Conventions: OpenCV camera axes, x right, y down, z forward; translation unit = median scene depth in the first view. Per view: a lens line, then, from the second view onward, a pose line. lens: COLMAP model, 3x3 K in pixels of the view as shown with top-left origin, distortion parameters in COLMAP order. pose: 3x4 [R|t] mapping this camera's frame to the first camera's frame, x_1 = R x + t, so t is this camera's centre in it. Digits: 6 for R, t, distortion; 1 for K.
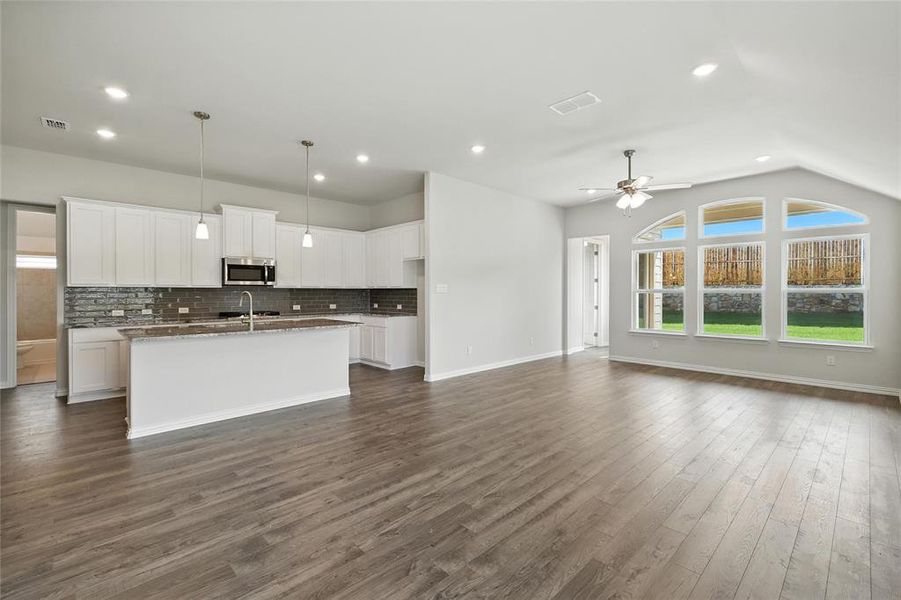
lens RADIAL K [[396.4, 0, 451.4], [0, 396.4, 295.1], [0, 0, 1]] dist [0.003993, 0.000289]
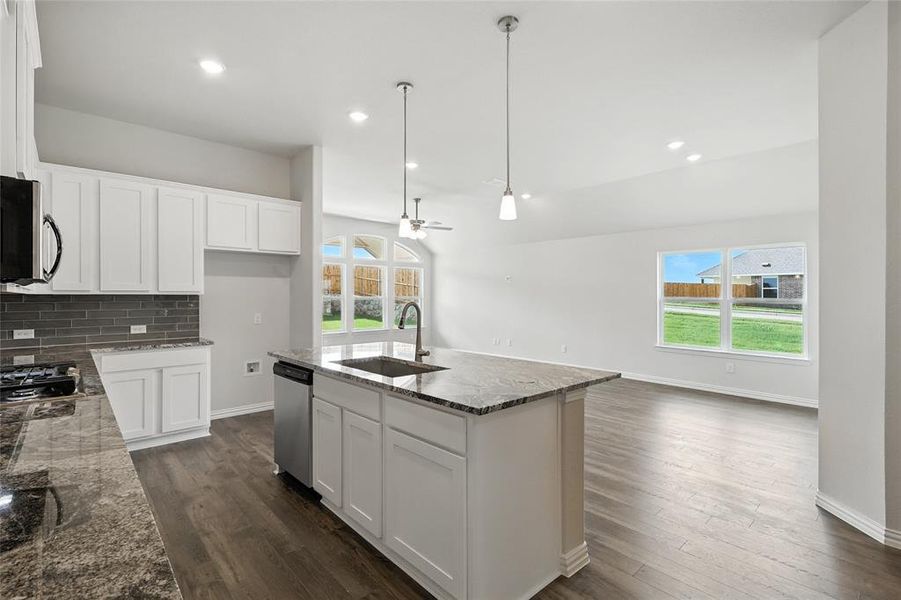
lens RADIAL K [[418.0, 0, 452.3], [0, 418.0, 295.5], [0, 0, 1]] dist [0.004319, 0.000335]
pose [[0.026212, 0.002653, 0.999653, -0.857134], [0.007851, 0.999965, -0.002860, -0.013382], [-0.999626, 0.007923, 0.026190, 0.709363]]
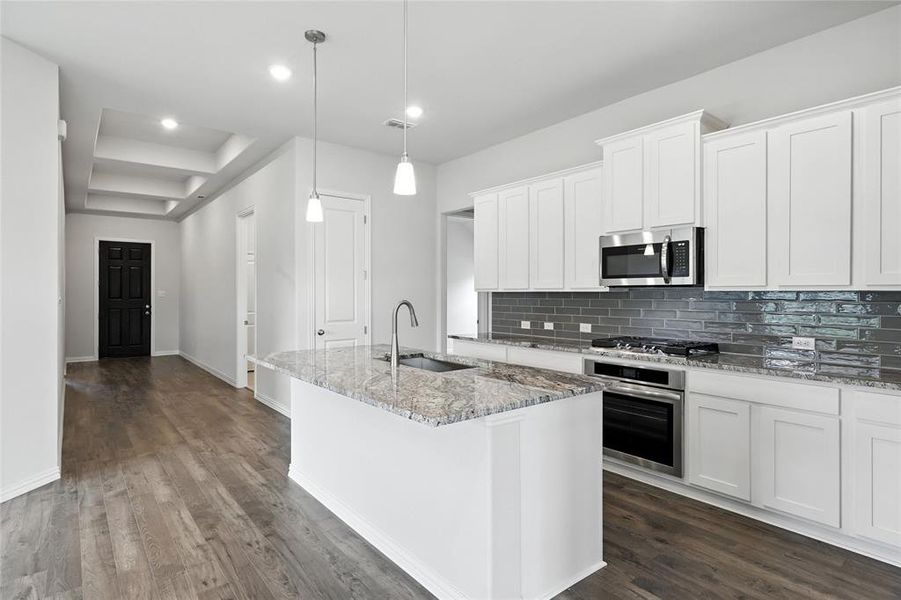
lens RADIAL K [[474.1, 0, 451.2], [0, 474.1, 294.8], [0, 0, 1]] dist [0.004948, 0.000198]
pose [[-0.088870, 0.003439, -0.996037, 0.094935], [-0.009261, 0.999948, 0.004279, -0.015723], [0.996000, 0.009604, -0.088834, 0.859934]]
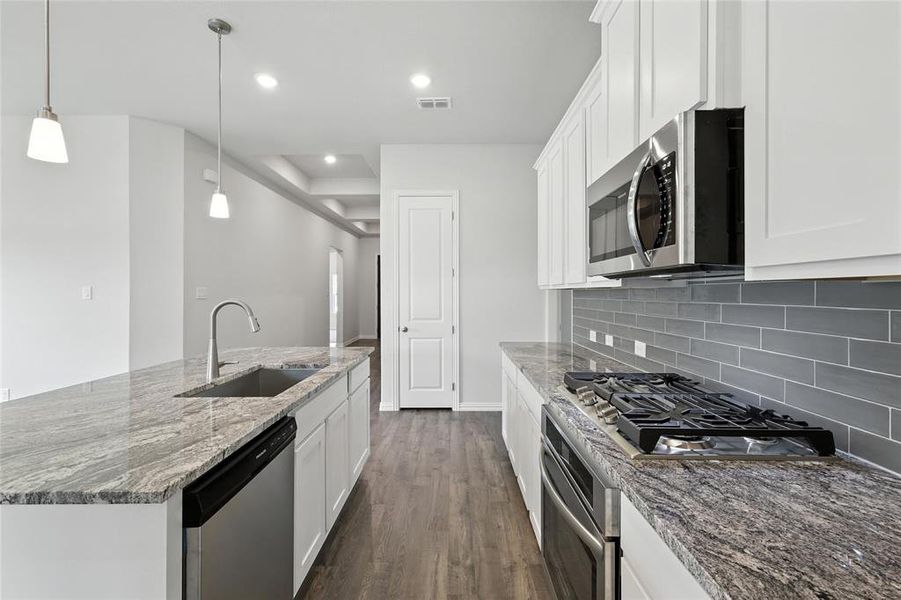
lens RADIAL K [[396.4, 0, 451.4], [0, 396.4, 295.1], [0, 0, 1]] dist [0.003993, 0.000289]
pose [[-0.698172, 0.004778, -0.715914, -0.282563], [-0.005769, 0.999908, 0.012299, -0.016016], [0.715907, 0.012717, -0.698080, 1.141030]]
